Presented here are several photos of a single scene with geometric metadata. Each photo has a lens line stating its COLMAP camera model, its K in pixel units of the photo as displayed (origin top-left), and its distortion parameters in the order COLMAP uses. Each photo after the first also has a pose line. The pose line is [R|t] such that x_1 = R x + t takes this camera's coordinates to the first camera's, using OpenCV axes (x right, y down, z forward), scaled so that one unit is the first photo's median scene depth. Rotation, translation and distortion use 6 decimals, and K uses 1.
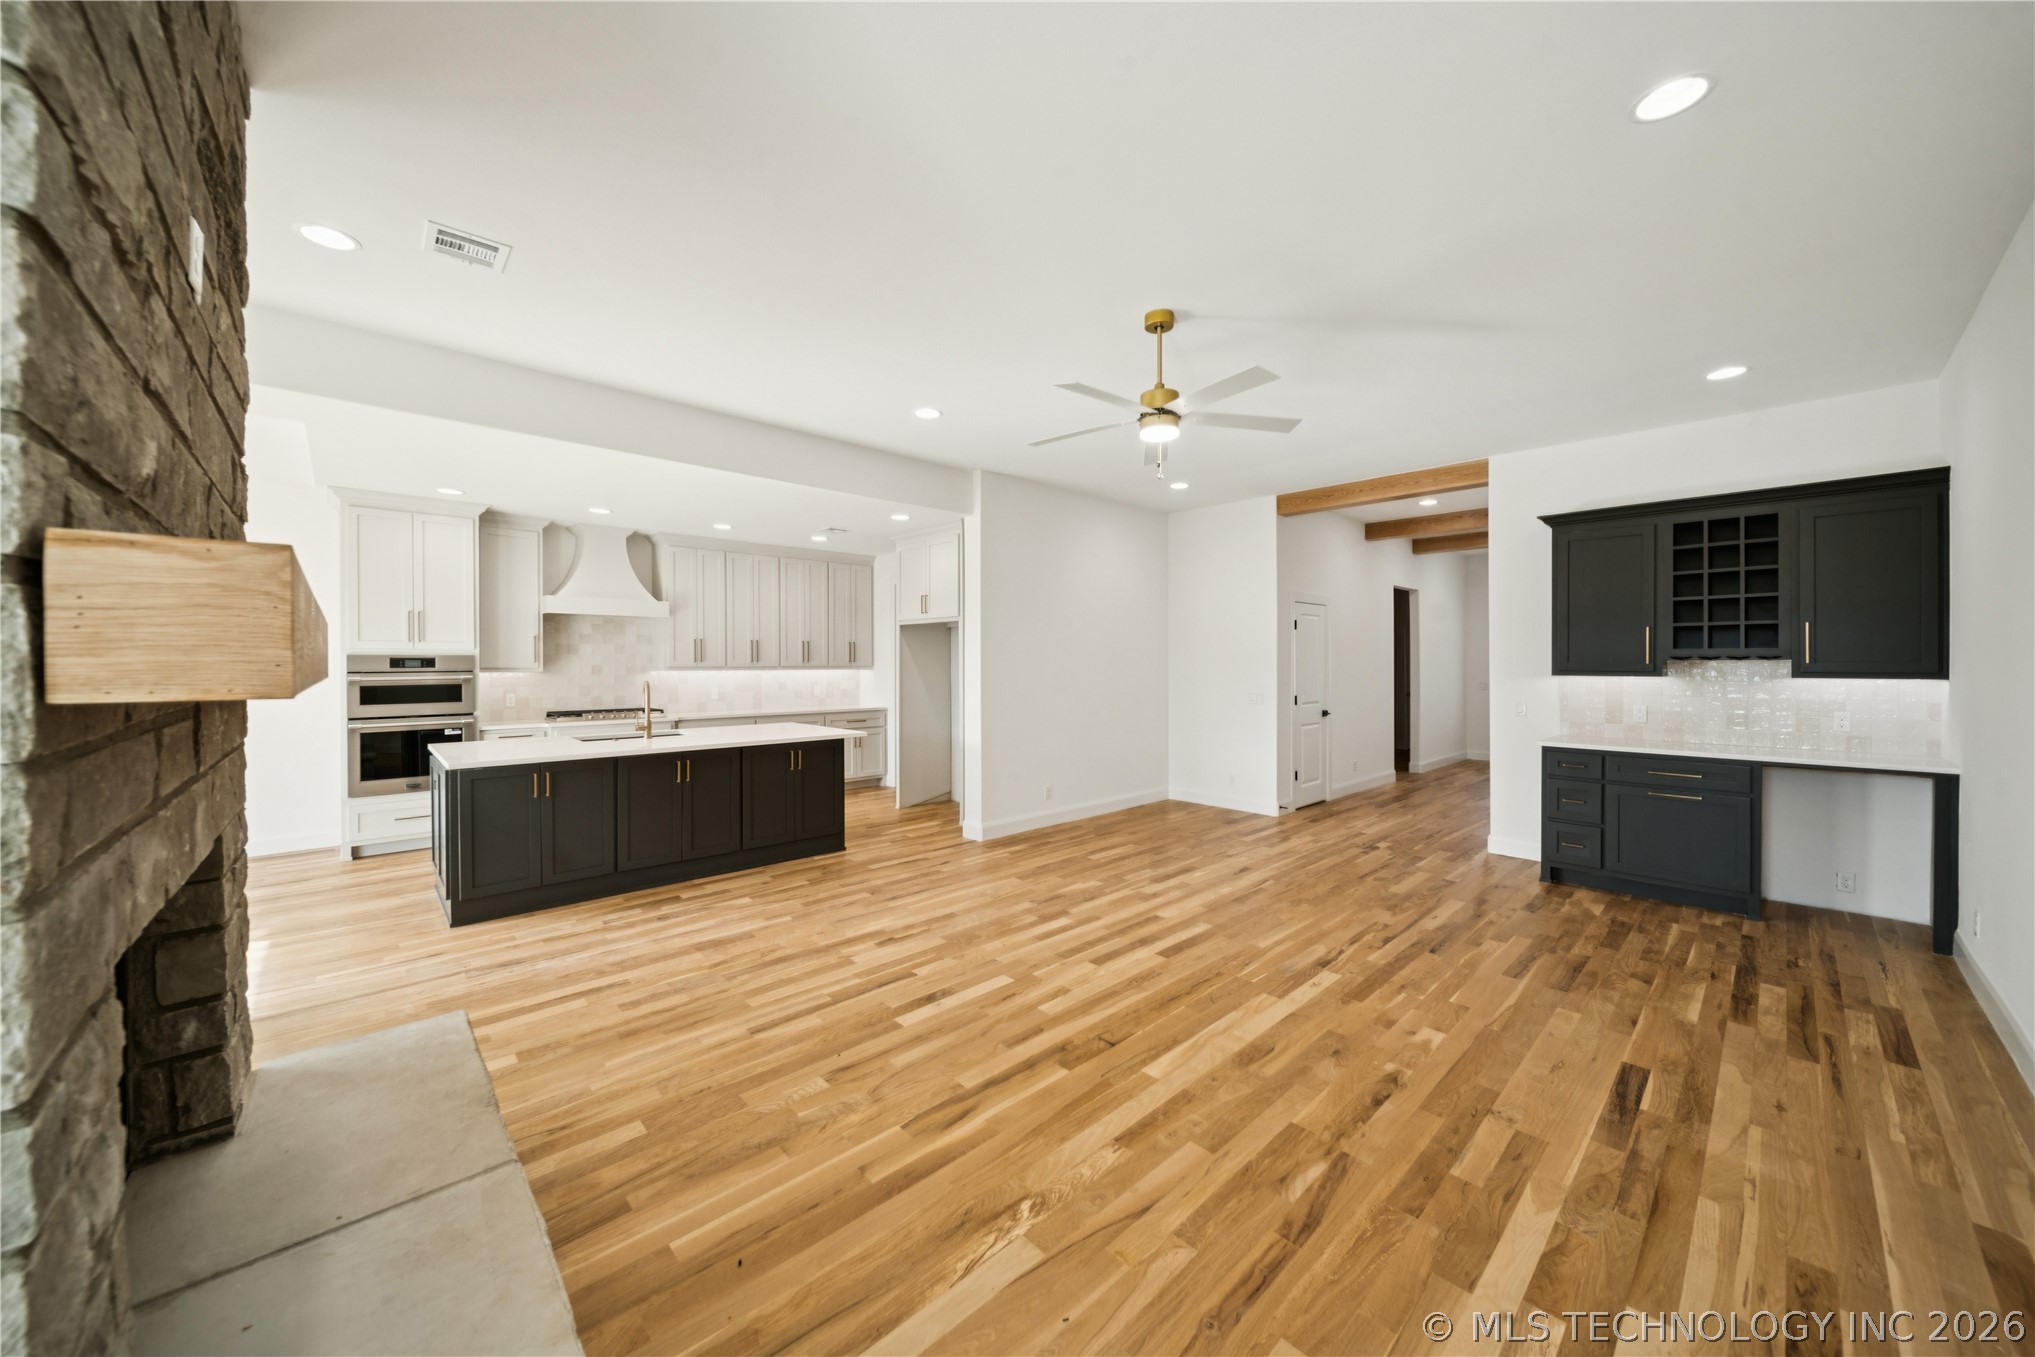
lens RADIAL K [[725.6, 0, 1002.6], [0, 725.6, 665.6], [0, 0, 1]] dist [-0.001000, -0.001836]
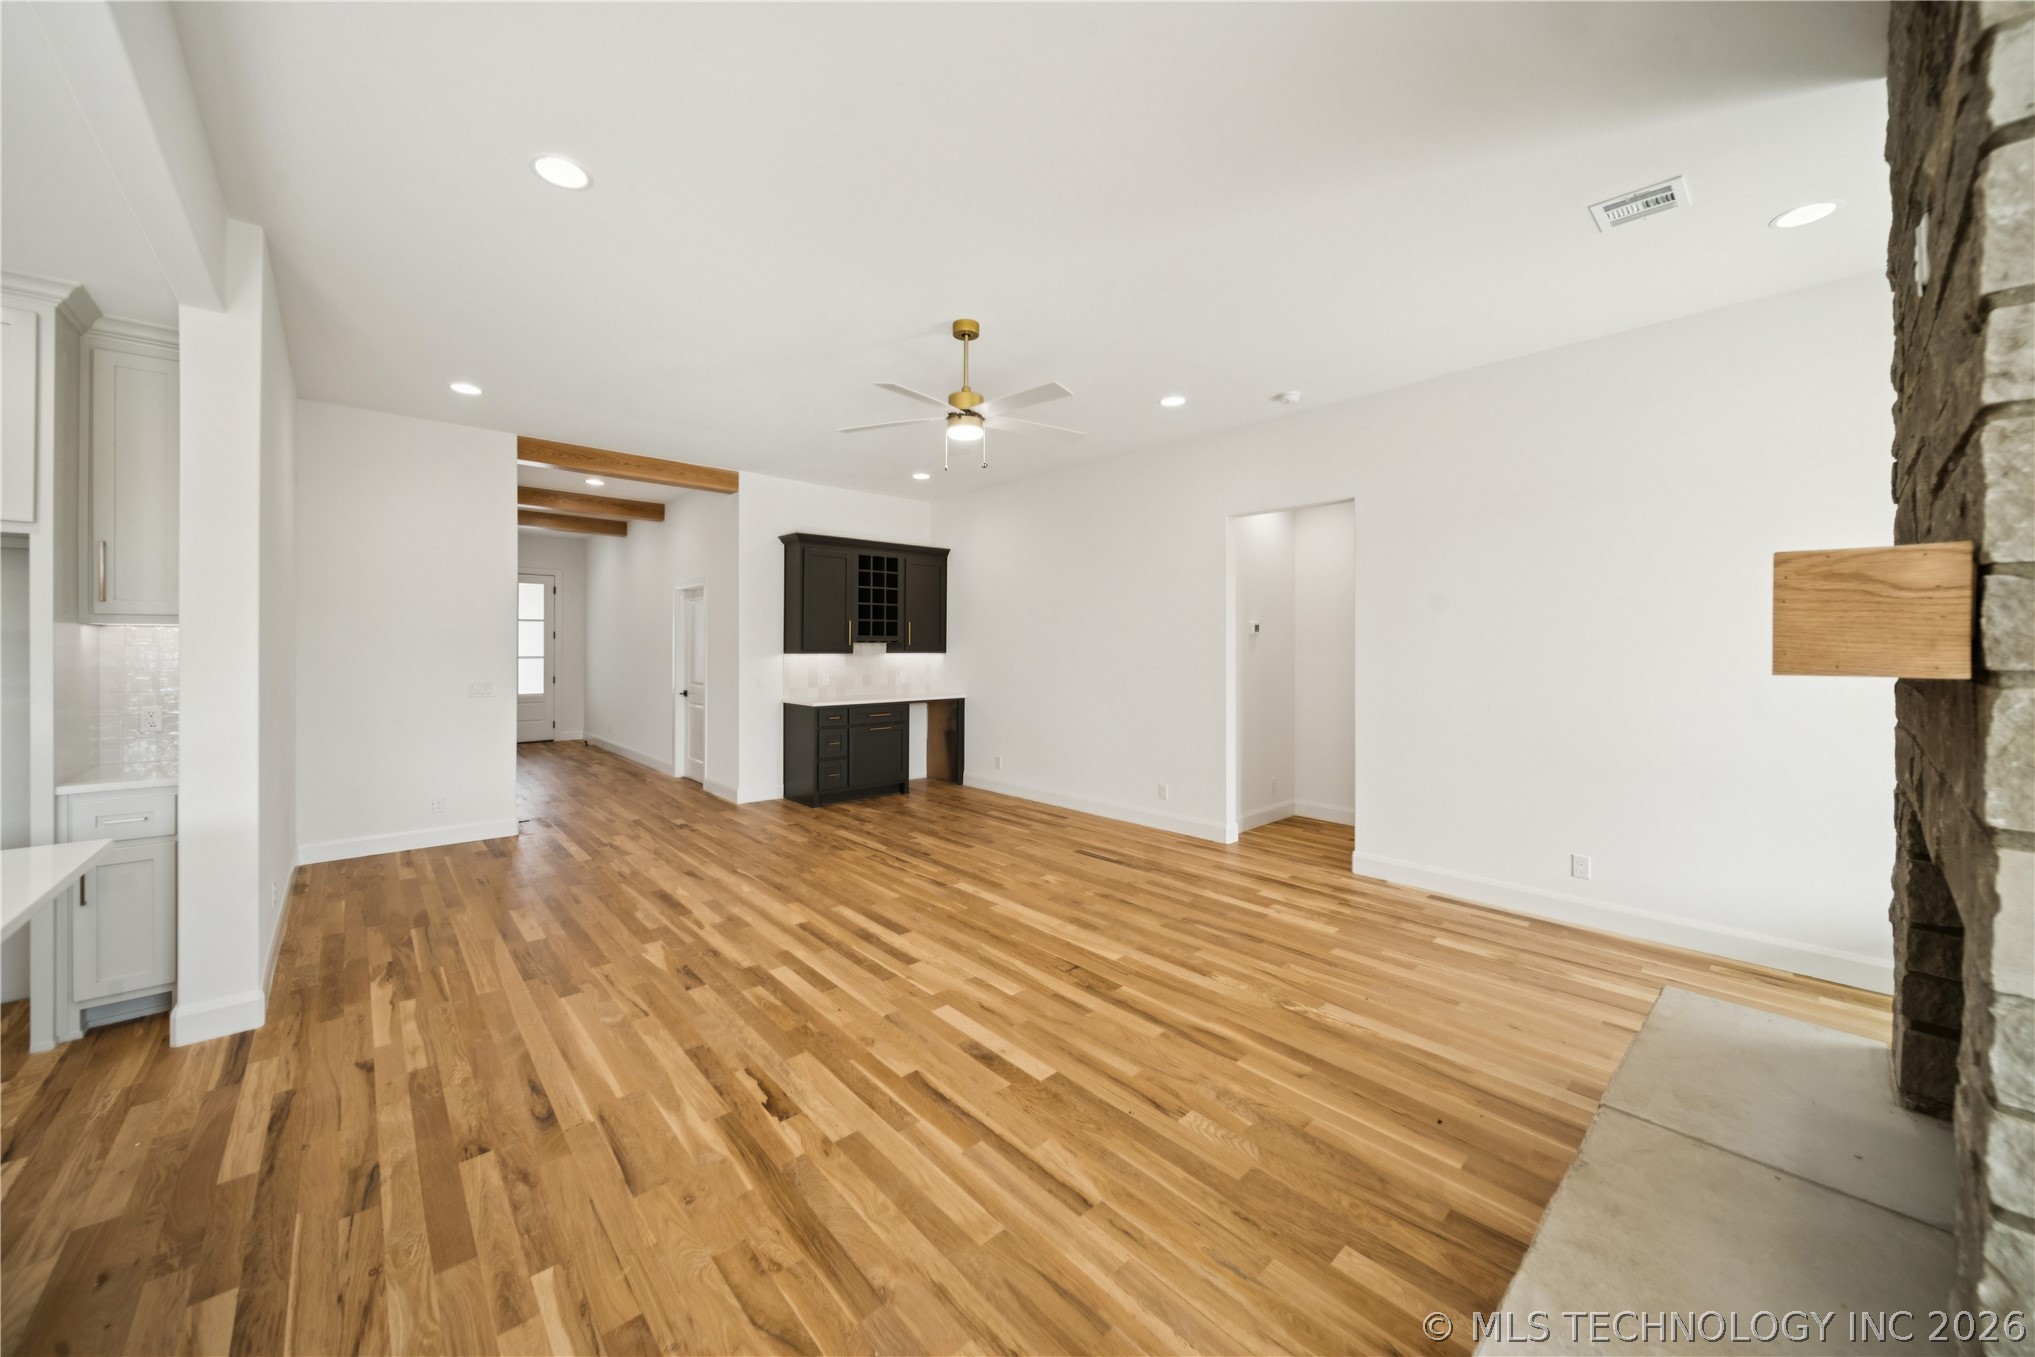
lens RADIAL K [[725.6, 0, 1004.1], [0, 725.6, 646.7], [0, 0, 1]] dist [-0.001000, -0.001836]
pose [[0.015060, -0.001064, 0.999886, -0.812342], [-0.000063, 0.999999, 0.001065, -0.002340], [-0.999887, -0.000079, 0.015059, 0.863091]]
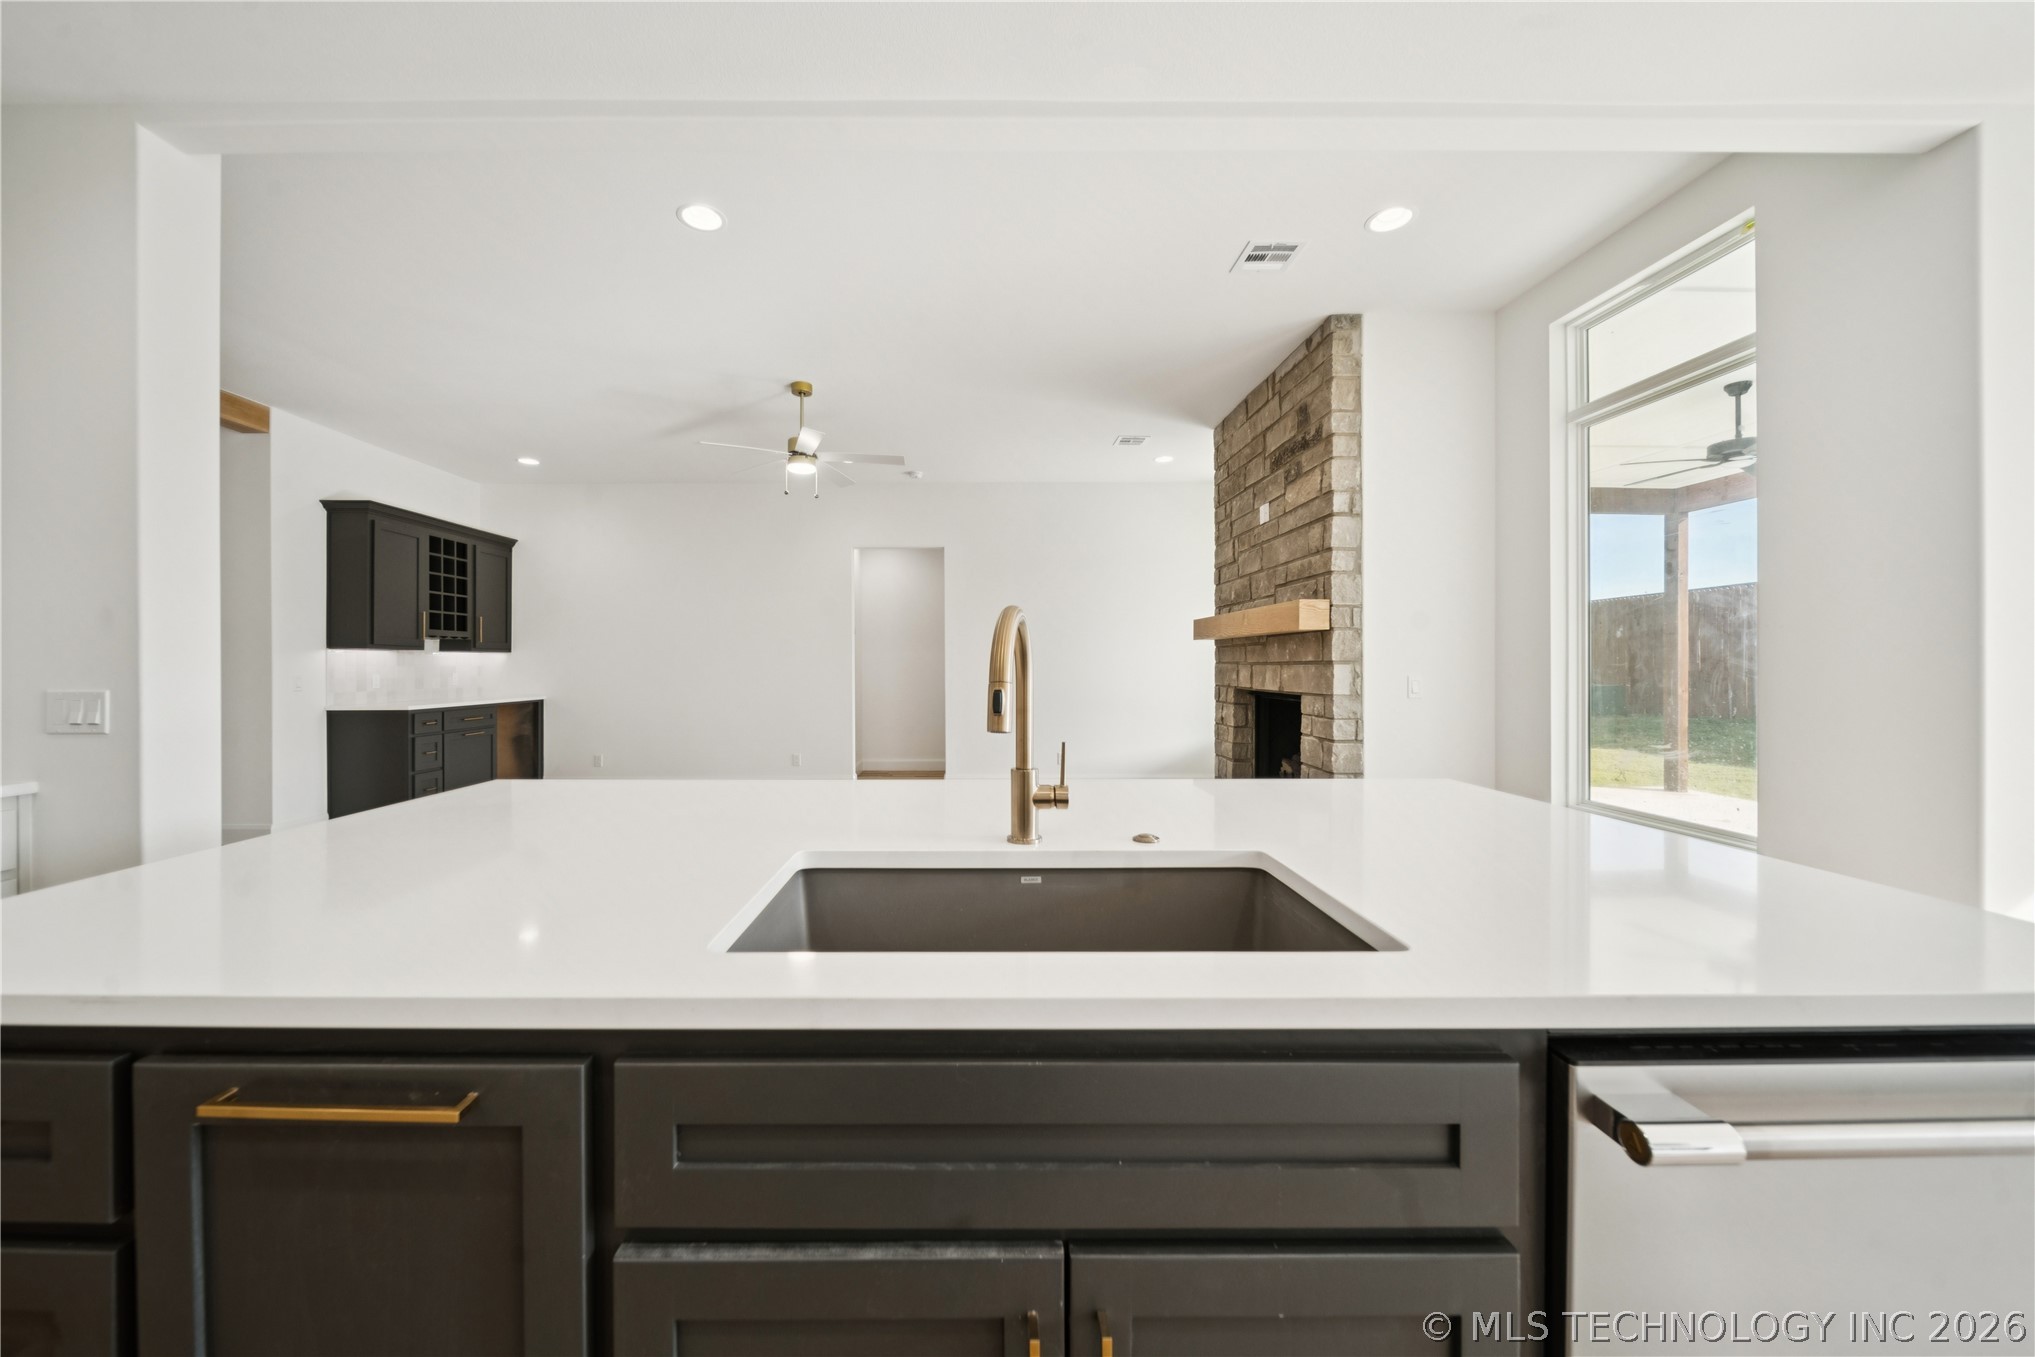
lens RADIAL K [[725.6, 0, 970.1], [0, 725.6, 668.4], [0, 0, 1]] dist [-0.001000, -0.001836]
pose [[-0.736044, -0.001185, 0.676933, -0.915933], [0.004401, 0.999969, 0.006535, 0.056367], [-0.676920, 0.007789, -0.736016, 1.700649]]
